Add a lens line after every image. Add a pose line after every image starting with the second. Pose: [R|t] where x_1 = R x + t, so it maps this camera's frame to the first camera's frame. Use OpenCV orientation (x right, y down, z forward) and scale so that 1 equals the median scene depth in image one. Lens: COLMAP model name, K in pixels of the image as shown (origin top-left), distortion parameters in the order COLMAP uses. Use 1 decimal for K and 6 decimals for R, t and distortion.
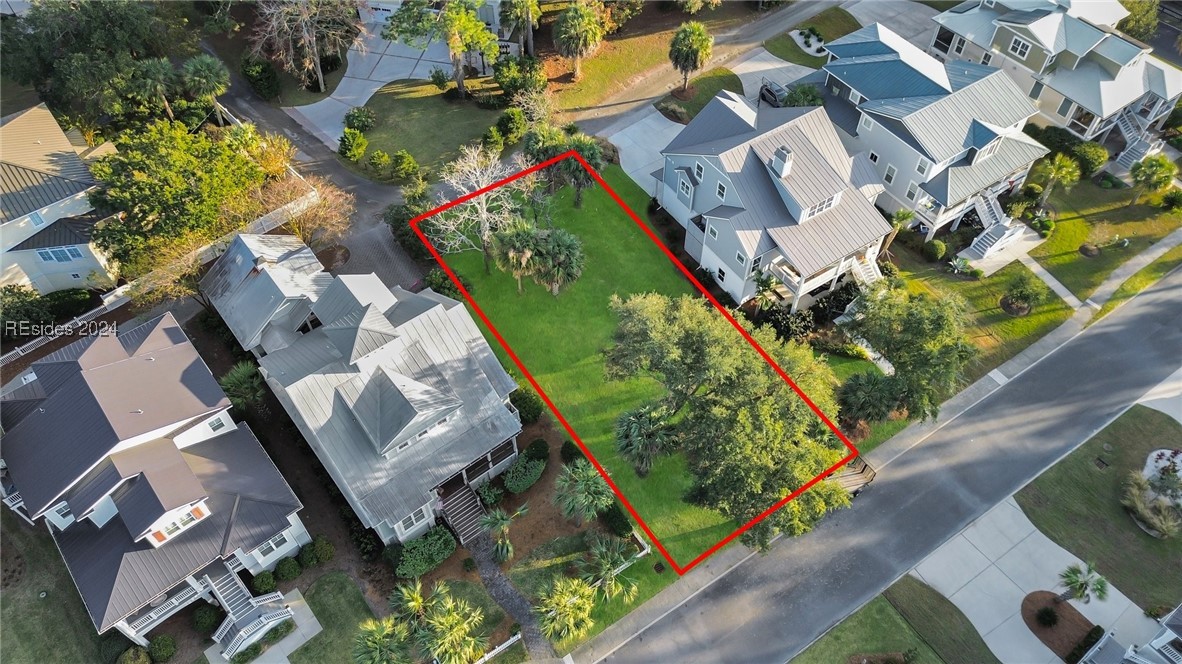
lens RADIAL K [[833.5, 0, 591.0], [0, 833.5, 332.0], [0, 0, 1]] dist [0.066205, -0.074654]
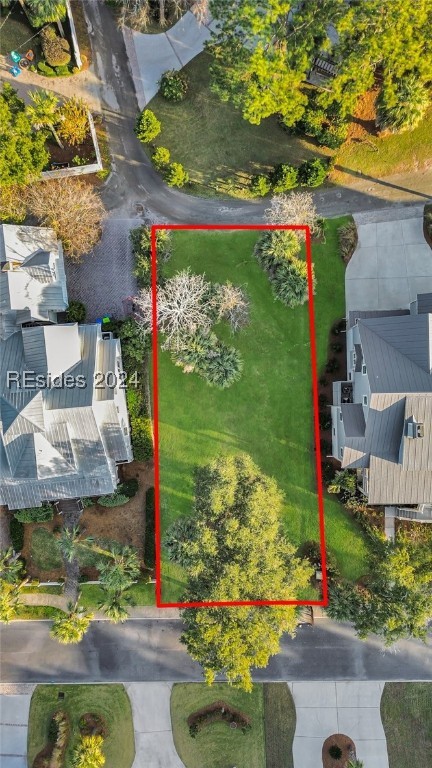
lens RADIAL K [[540.7, 0, 216.5], [0, 540.7, 381.3], [0, 0, 1]] dist [0.072654, -0.083694]
pose [[0.843093, 0.536956, -0.029558, -0.008760], [-0.408560, 0.675297, 0.614046, -0.579376], [0.349676, -0.505622, 0.788716, 0.363495]]
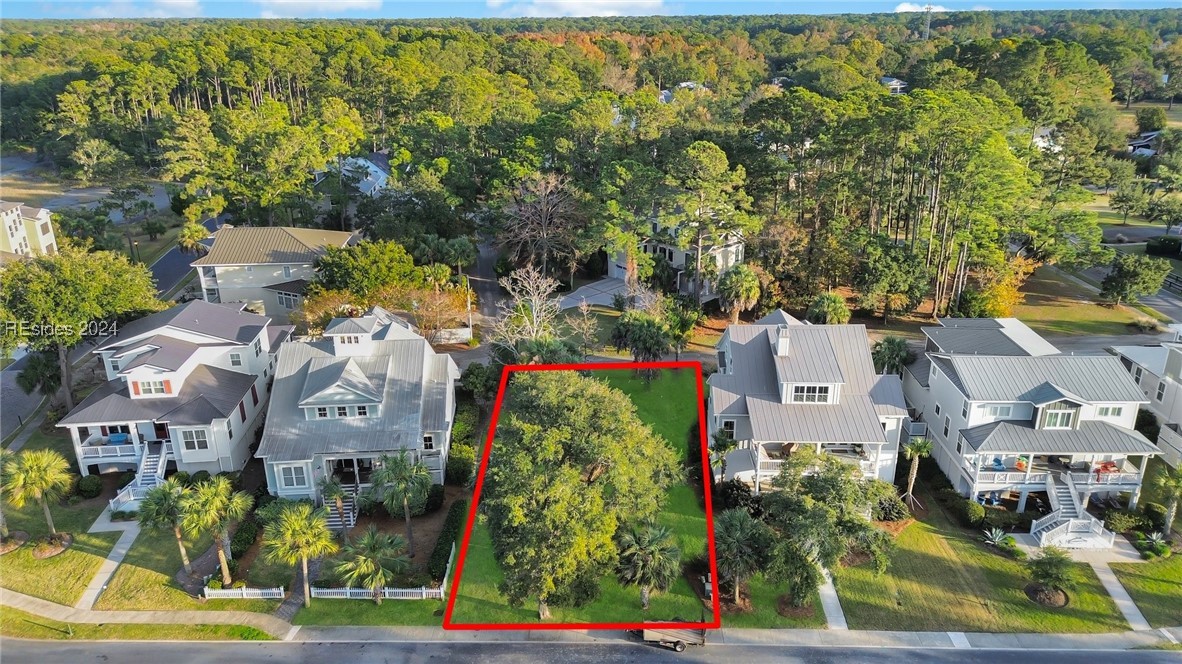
lens RADIAL K [[832.2, 0, 595.7], [0, 832.2, 330.2], [0, 0, 1]] dist [0.072654, -0.083694]
pose [[0.820558, 0.191255, -0.538615, 0.574963], [-0.442923, 0.808384, -0.387729, 0.267876], [0.361253, 0.556719, 0.748037, 0.164572]]
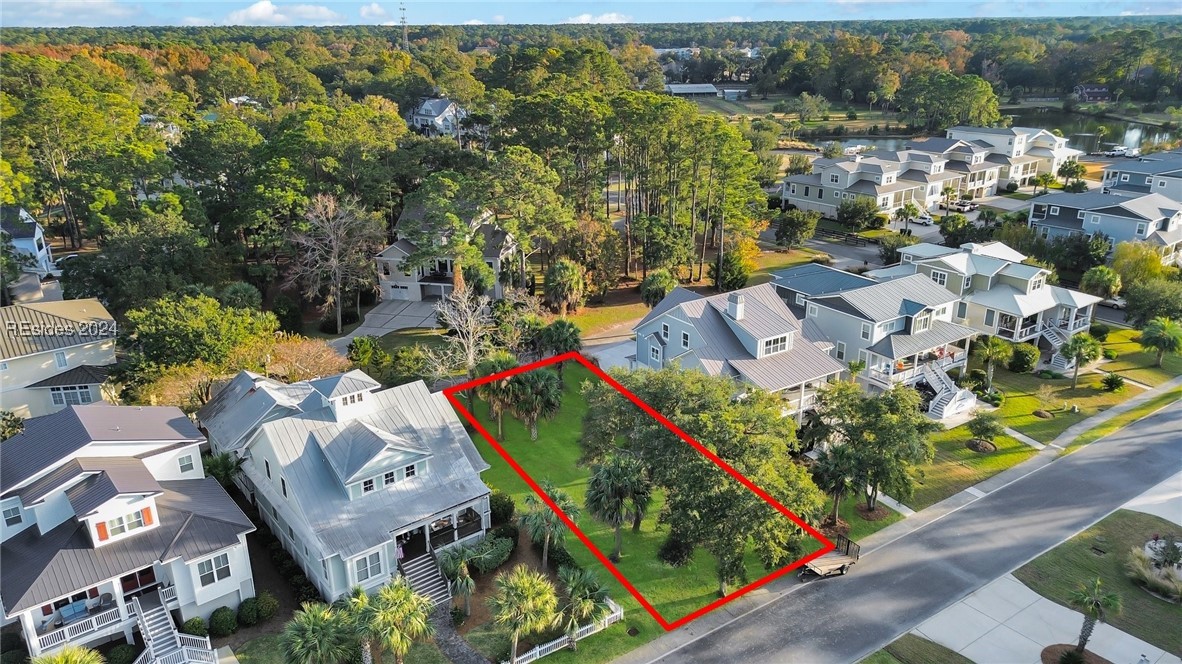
lens RADIAL K [[832.2, 0, 595.7], [0, 832.2, 330.2], [0, 0, 1]] dist [0.072654, -0.083694]
pose [[0.999930, -0.011751, -0.001683, 0.039374], [0.009097, 0.849645, -0.527277, 0.414043], [0.007626, 0.527225, 0.849692, 0.051679]]
